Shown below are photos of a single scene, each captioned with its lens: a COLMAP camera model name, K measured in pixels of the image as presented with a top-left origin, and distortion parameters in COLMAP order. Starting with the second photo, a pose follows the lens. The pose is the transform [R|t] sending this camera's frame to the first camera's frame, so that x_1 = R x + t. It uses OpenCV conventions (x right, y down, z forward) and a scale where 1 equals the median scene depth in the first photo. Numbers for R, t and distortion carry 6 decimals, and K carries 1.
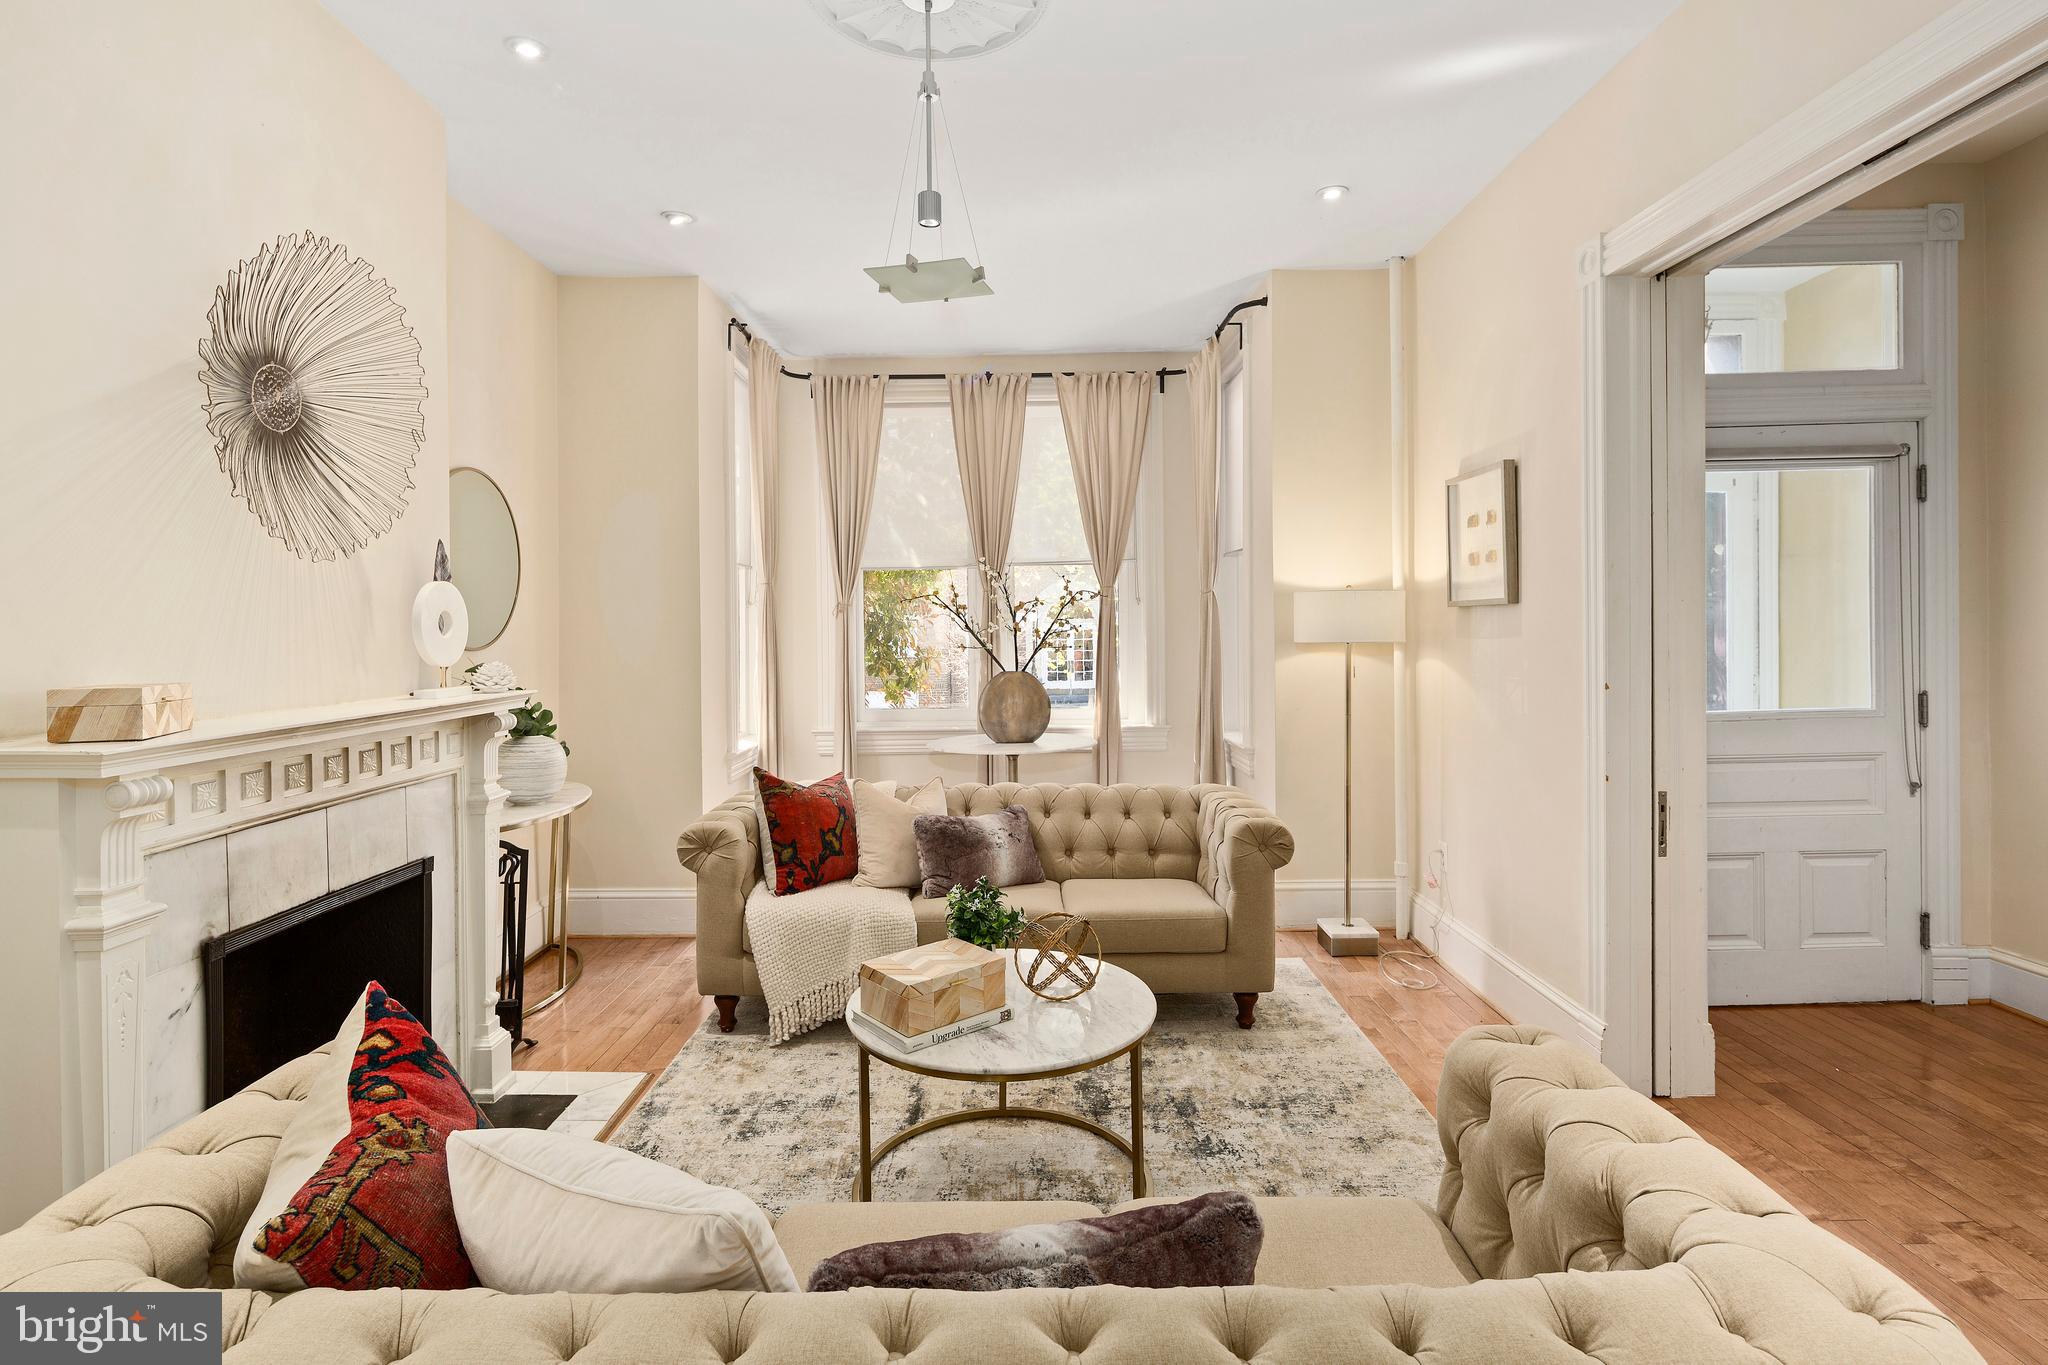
lens RADIAL K [[1002.7, 0, 1031.7], [0, 1002.7, 629.3], [0, 0, 1]] dist [0.003513, -0.005247]
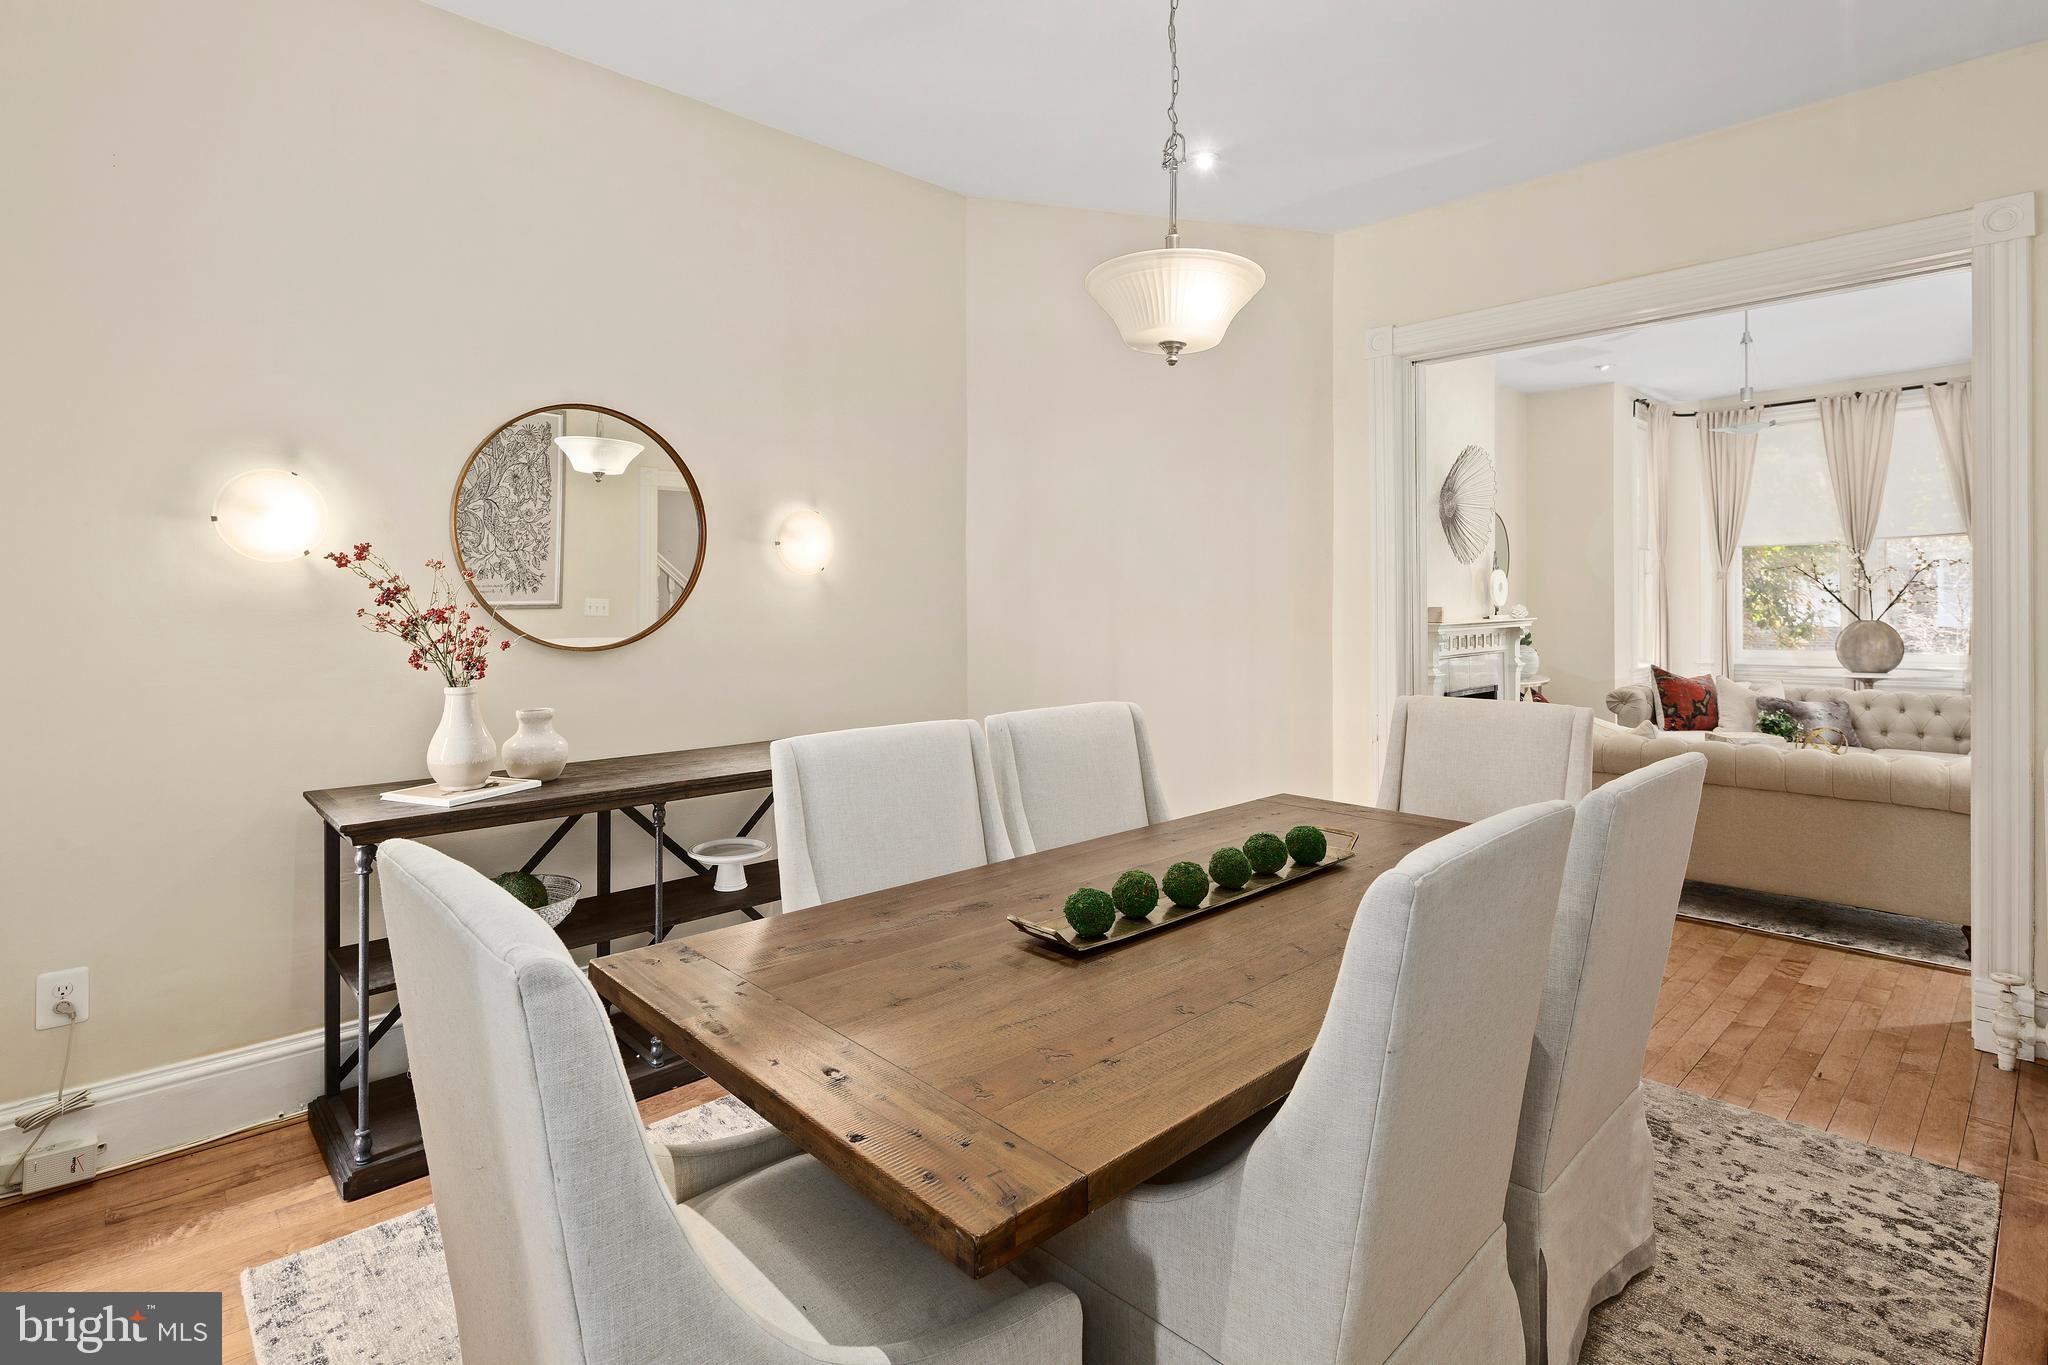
lens RADIAL K [[1002.7, 0, 1004.0], [0, 1002.7, 612.6], [0, 0, 1]] dist [0.003513, -0.005247]
pose [[0.669406, 0.008917, -0.742843, 0.299302], [0.002377, 0.999897, 0.014144, 0.013467], [0.742893, -0.011233, 0.669316, -1.129306]]
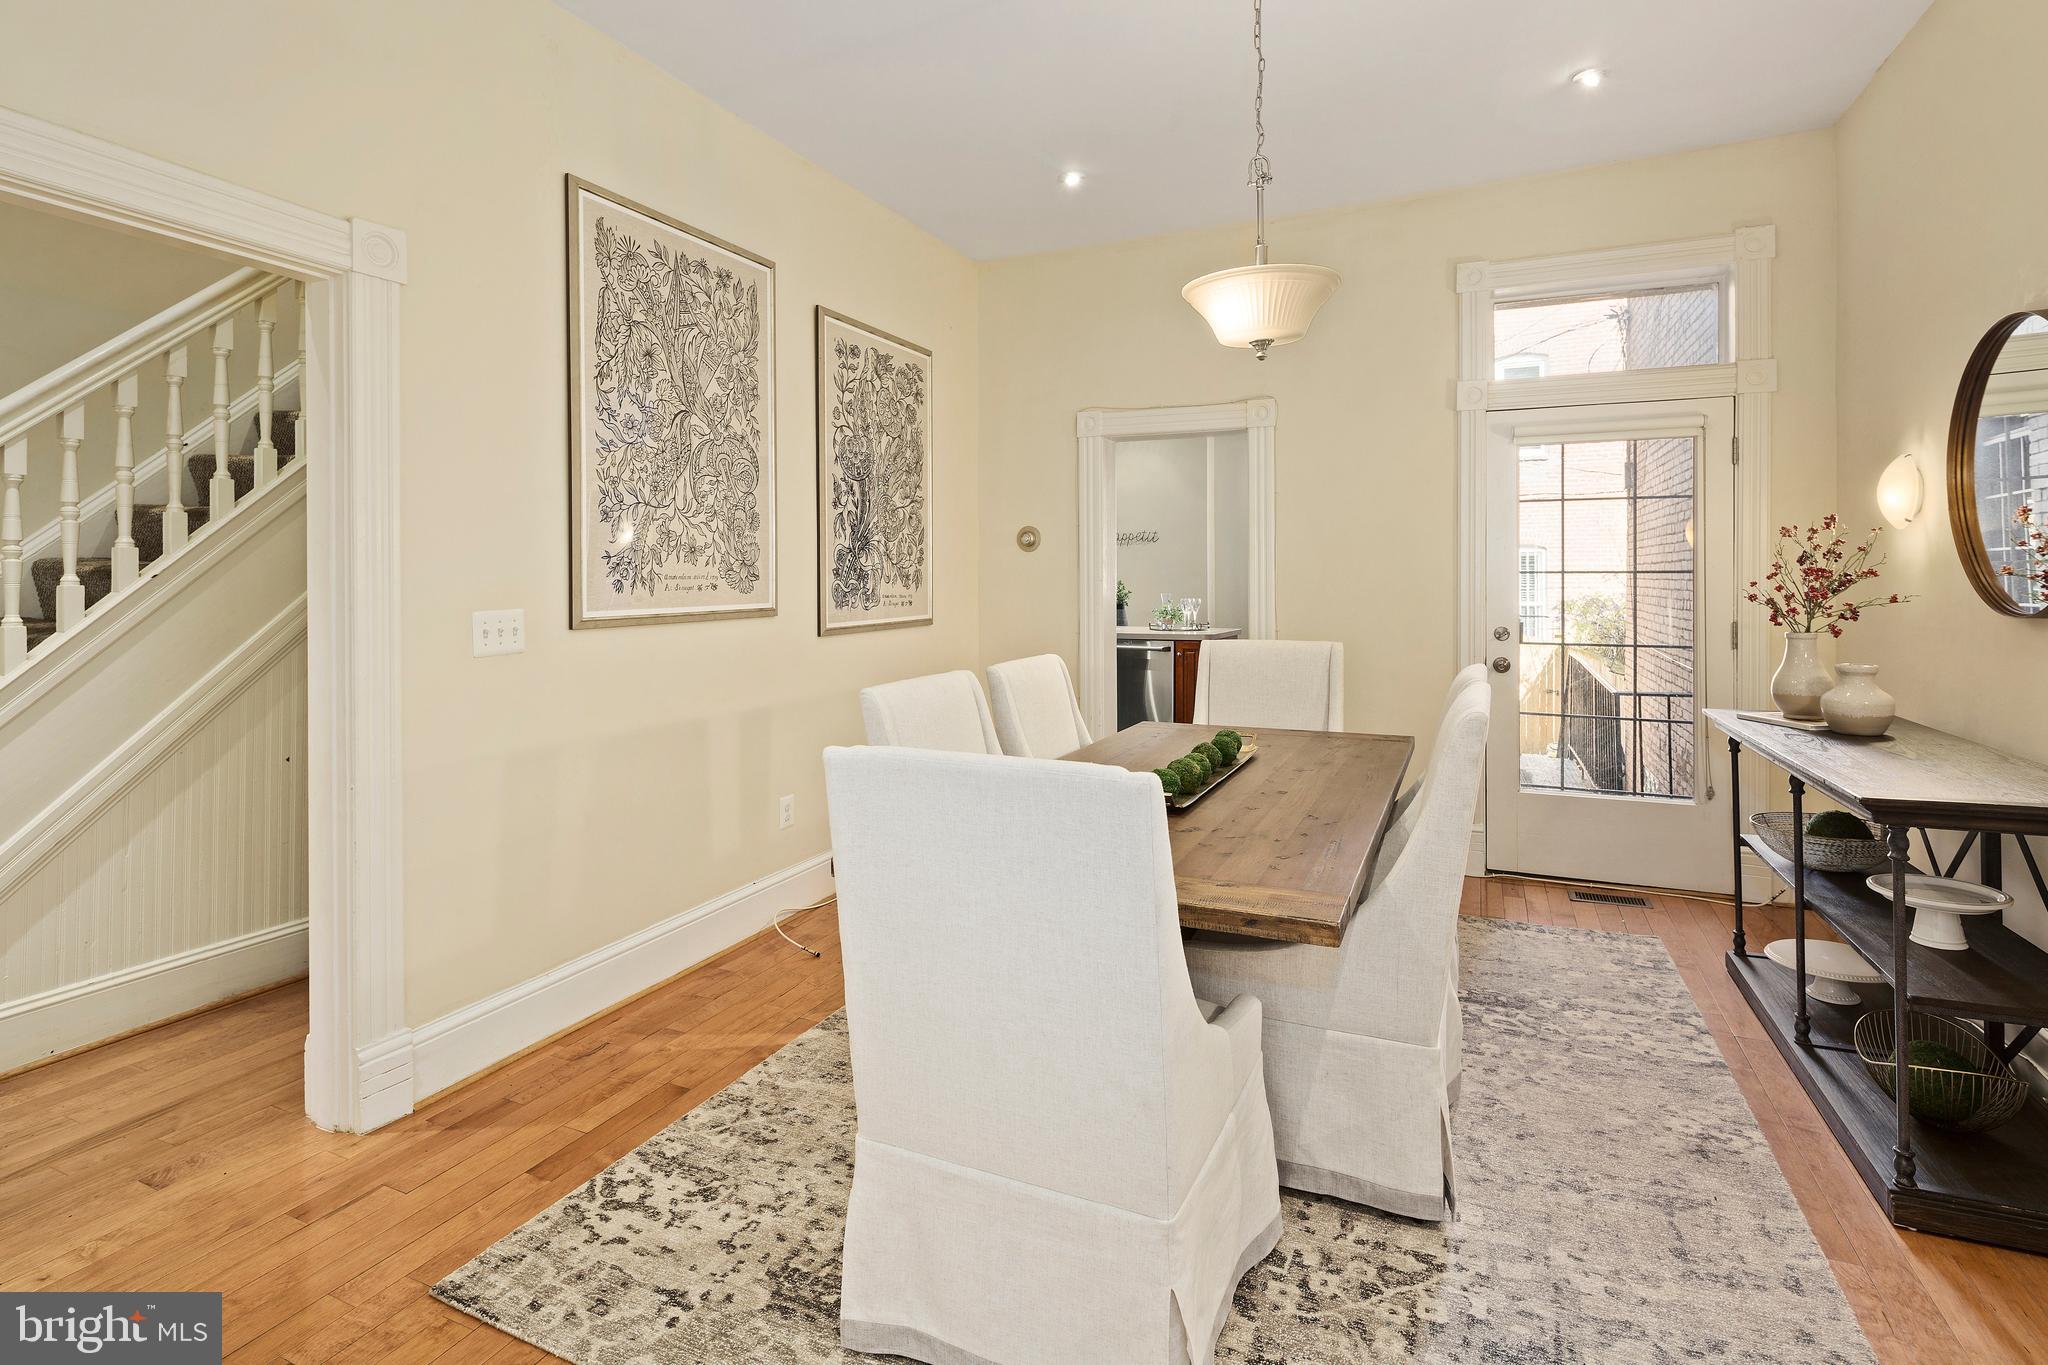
lens RADIAL K [[1002.7, 0, 1017.2], [0, 1002.7, 577.5], [0, 0, 1]] dist [0.003513, -0.005247]
pose [[-0.907044, 0.008436, 0.420952, -0.239914], [0.006980, 0.999963, -0.004999, 0.024319], [-0.420978, -0.001596, -0.907069, 0.100110]]
